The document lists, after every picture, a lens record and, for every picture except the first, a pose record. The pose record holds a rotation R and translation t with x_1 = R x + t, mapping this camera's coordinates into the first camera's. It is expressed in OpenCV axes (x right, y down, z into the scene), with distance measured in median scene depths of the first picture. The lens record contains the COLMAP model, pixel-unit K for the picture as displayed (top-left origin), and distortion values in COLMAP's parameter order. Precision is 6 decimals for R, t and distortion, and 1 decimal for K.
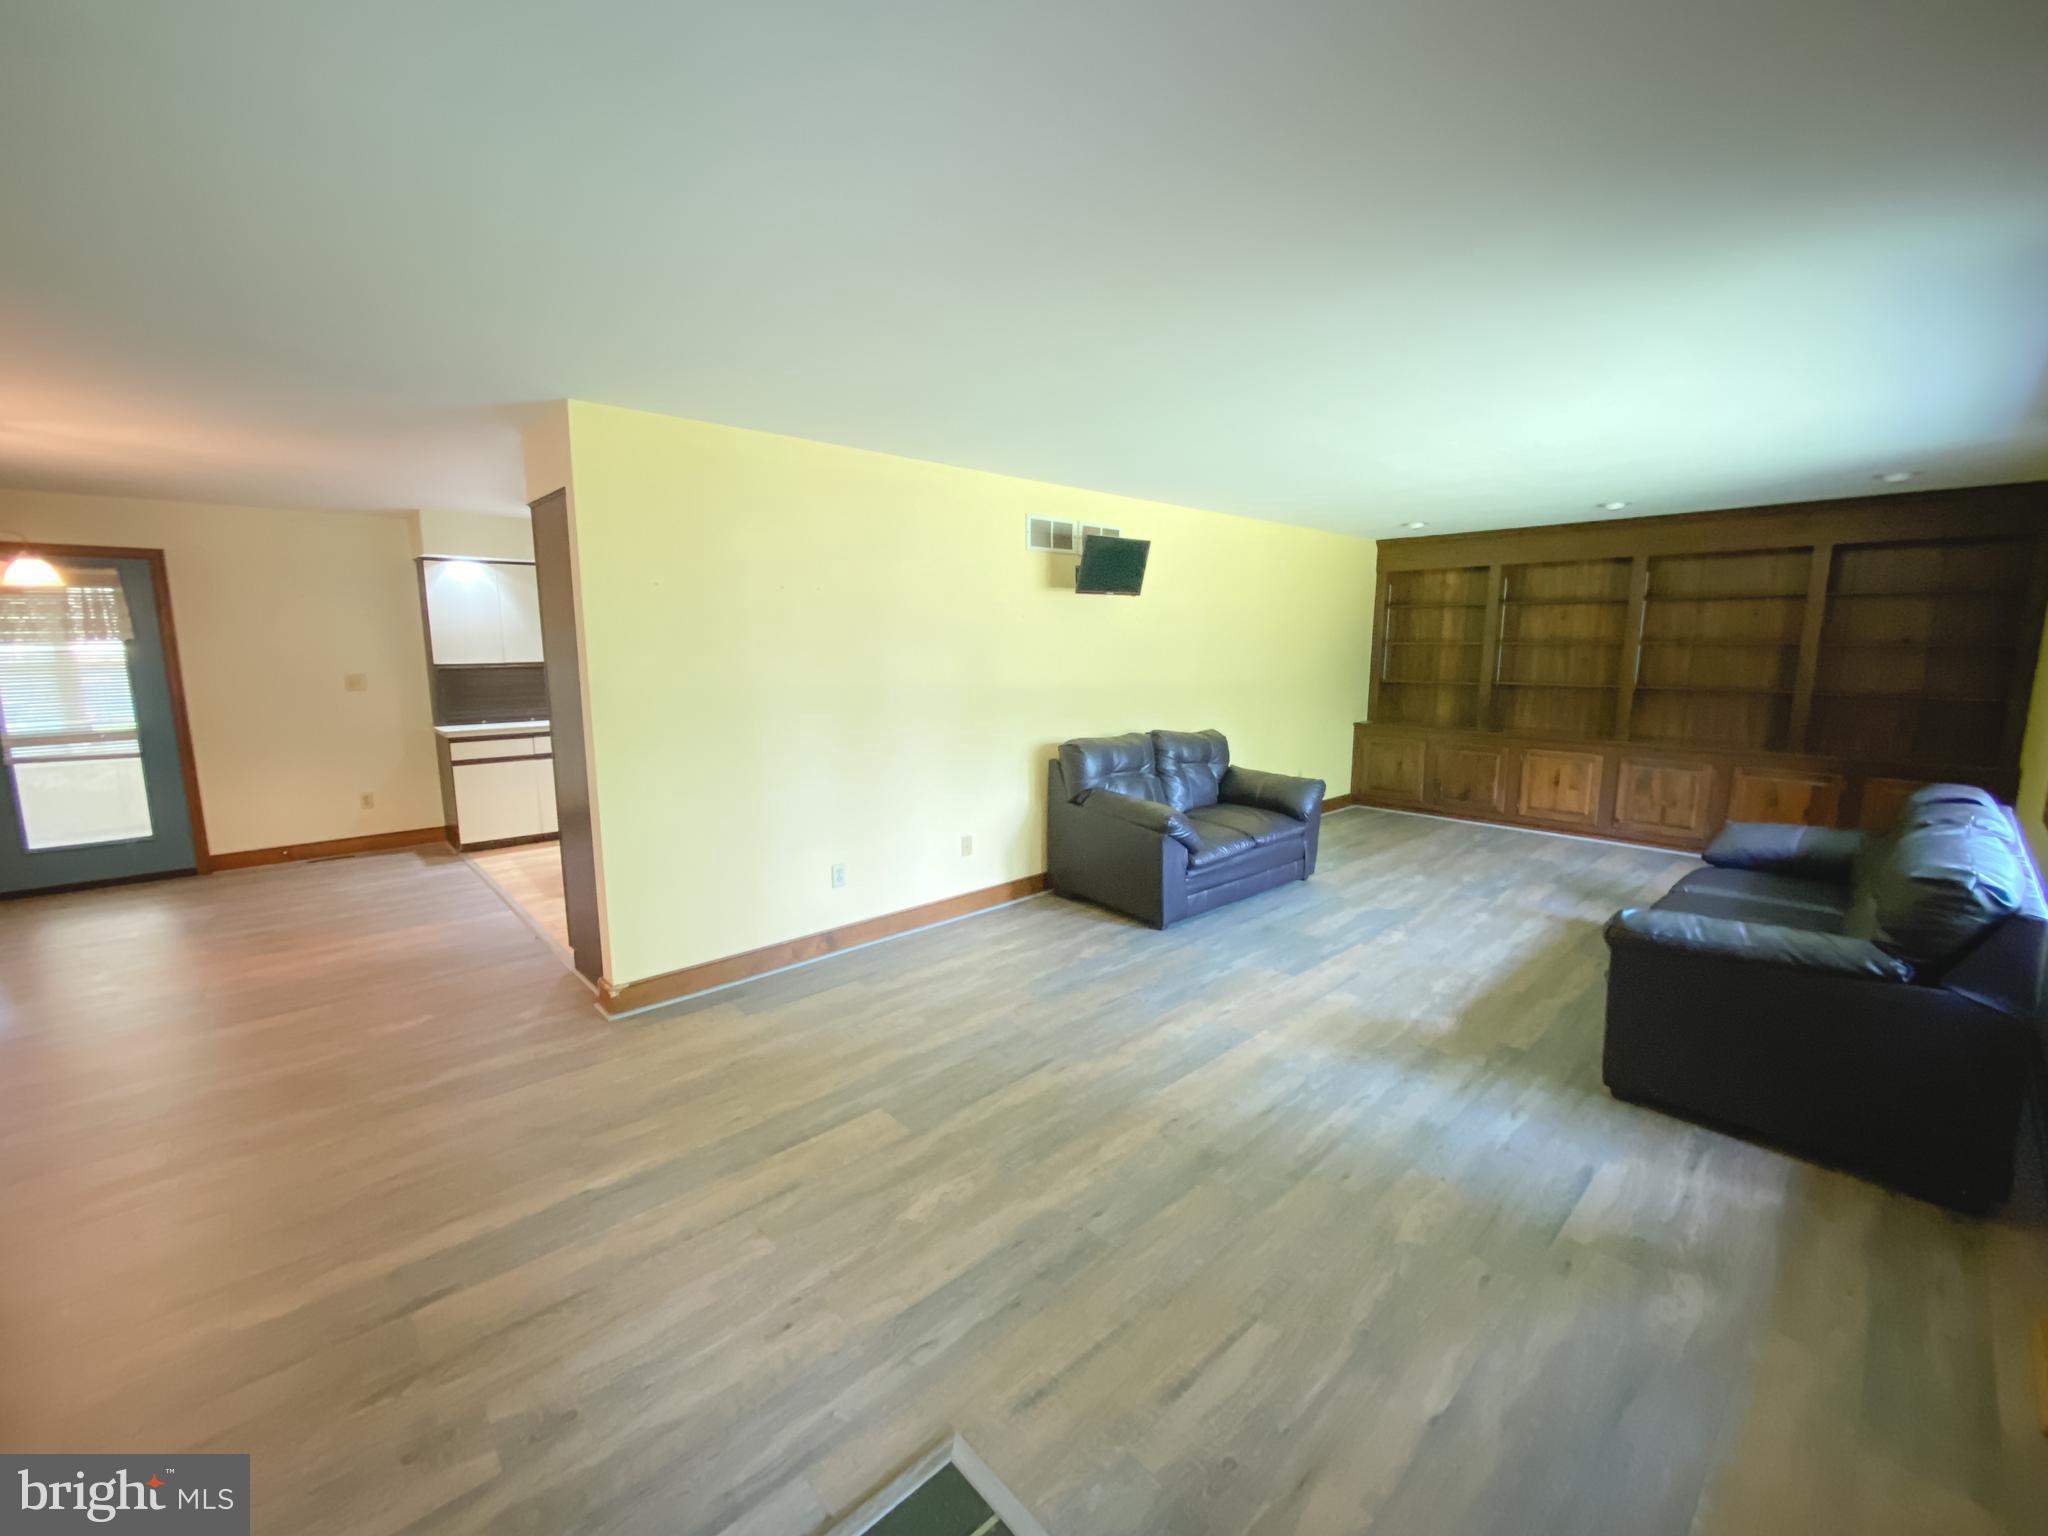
lens RADIAL K [[837.8, 0, 1024.0], [0, 837.8, 768.0], [0, 0, 1]] dist [-0.000944, -0.000009]
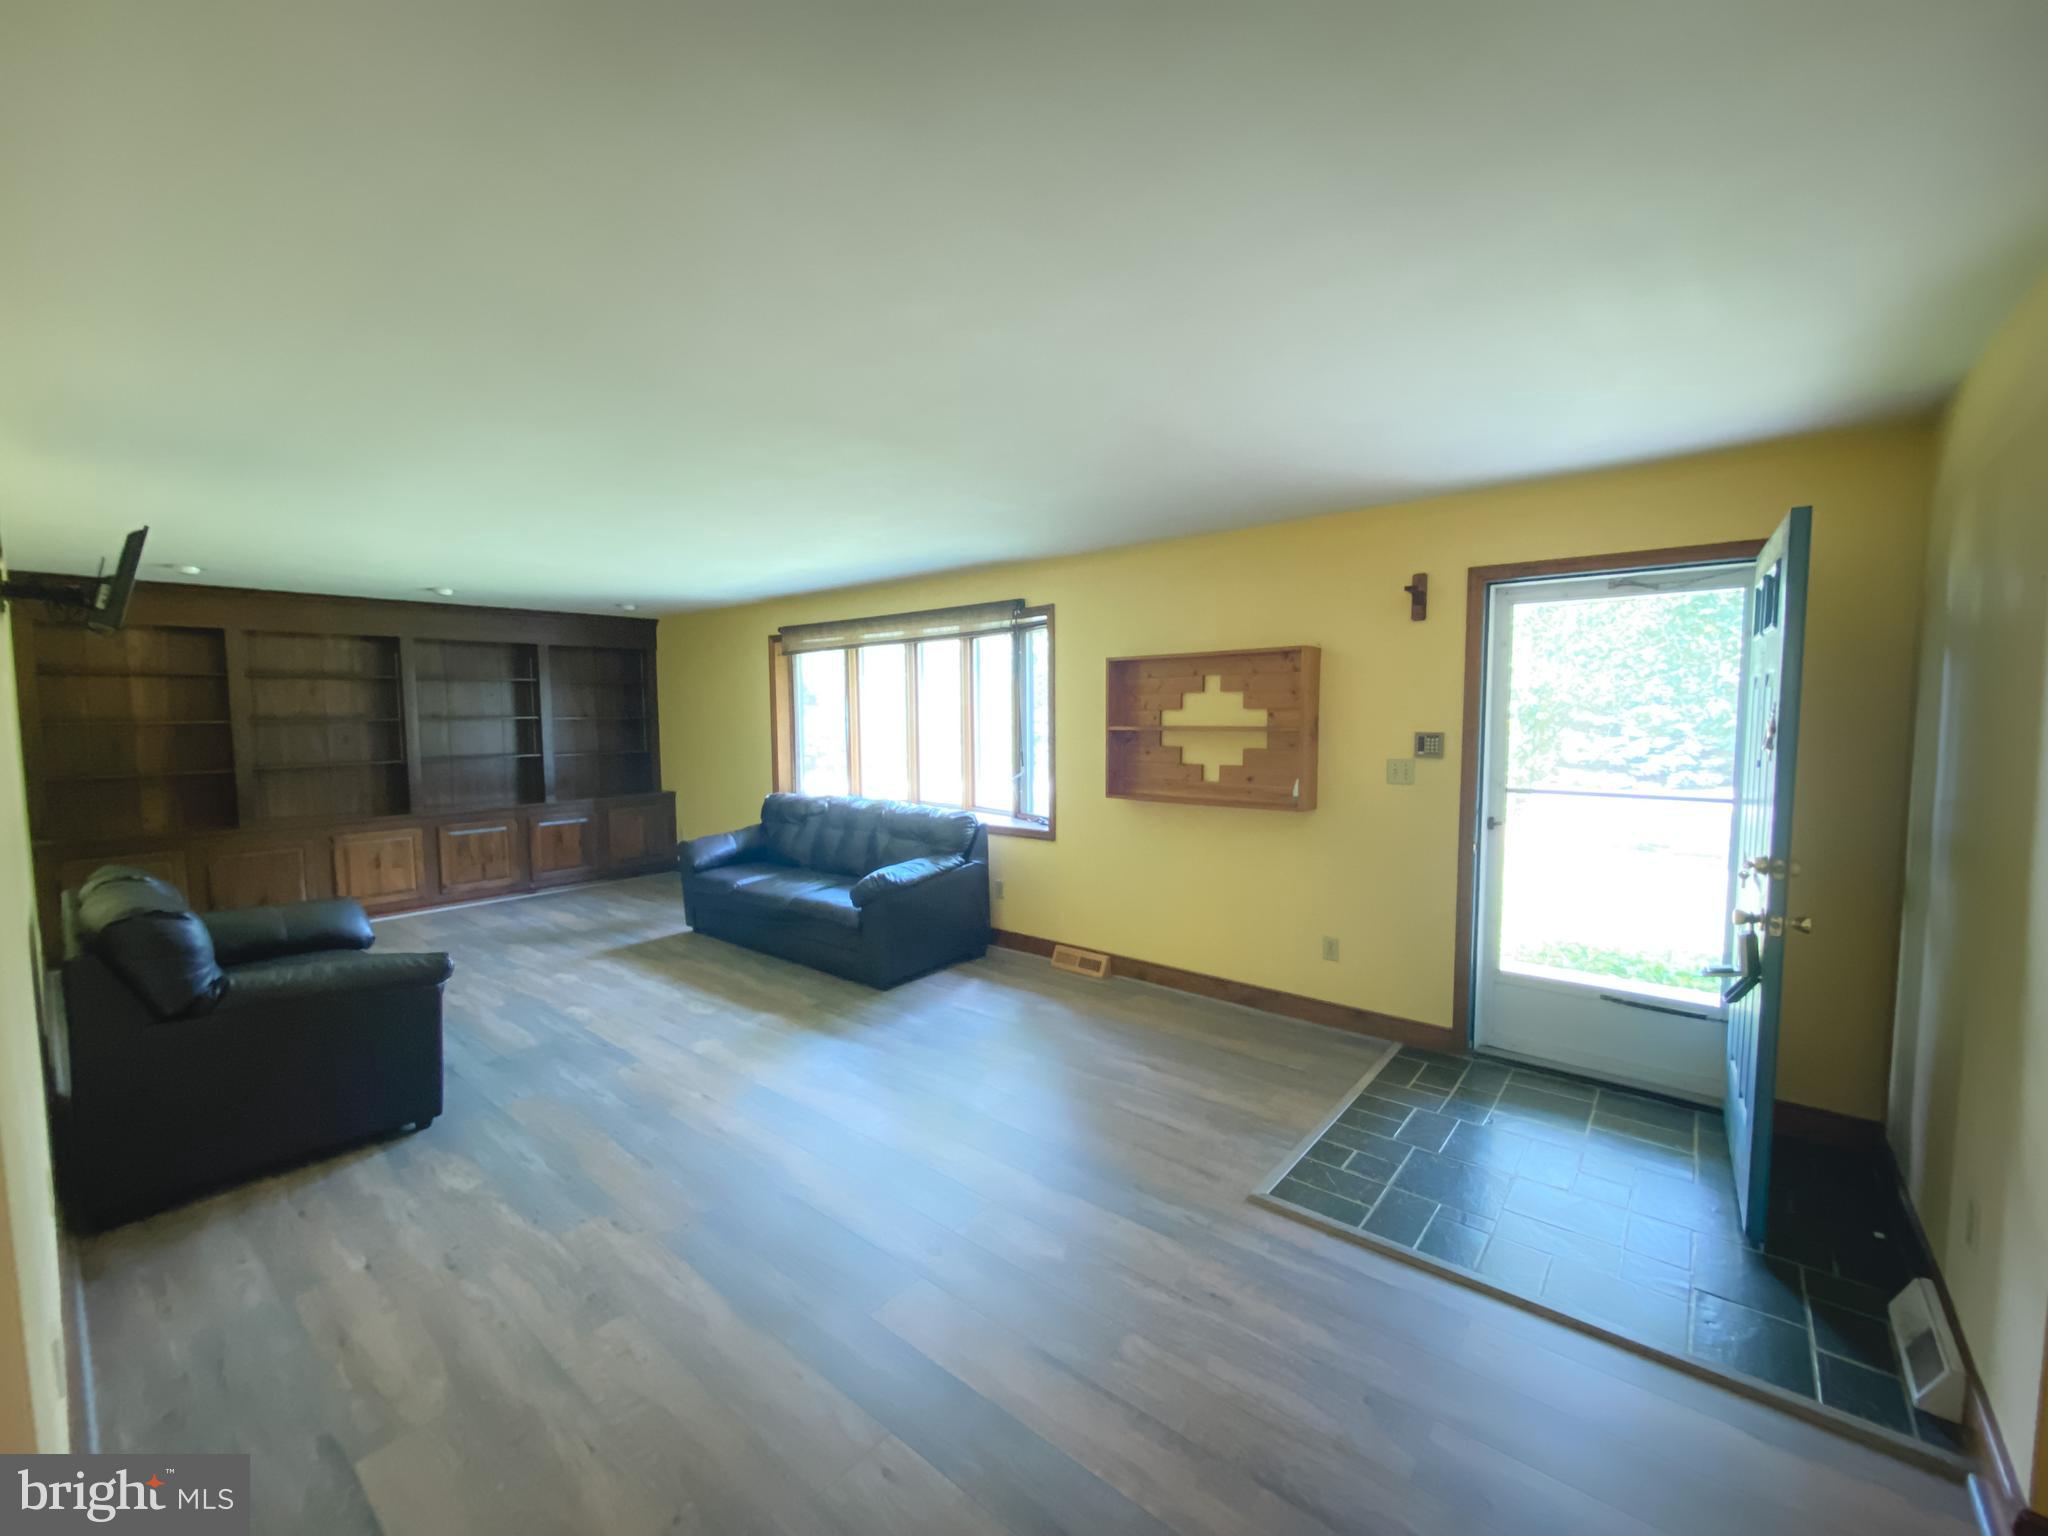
lens RADIAL K [[821.8, 0, 1024.0], [0, 821.8, 768.0], [0, 0, 1]] dist [0.020897, -0.014913]
pose [[-0.125121, -0.071402, 0.989569, -0.574319], [0.158849, 0.983098, 0.091020, -0.088653], [-0.979343, 0.168581, -0.111664, 0.541789]]
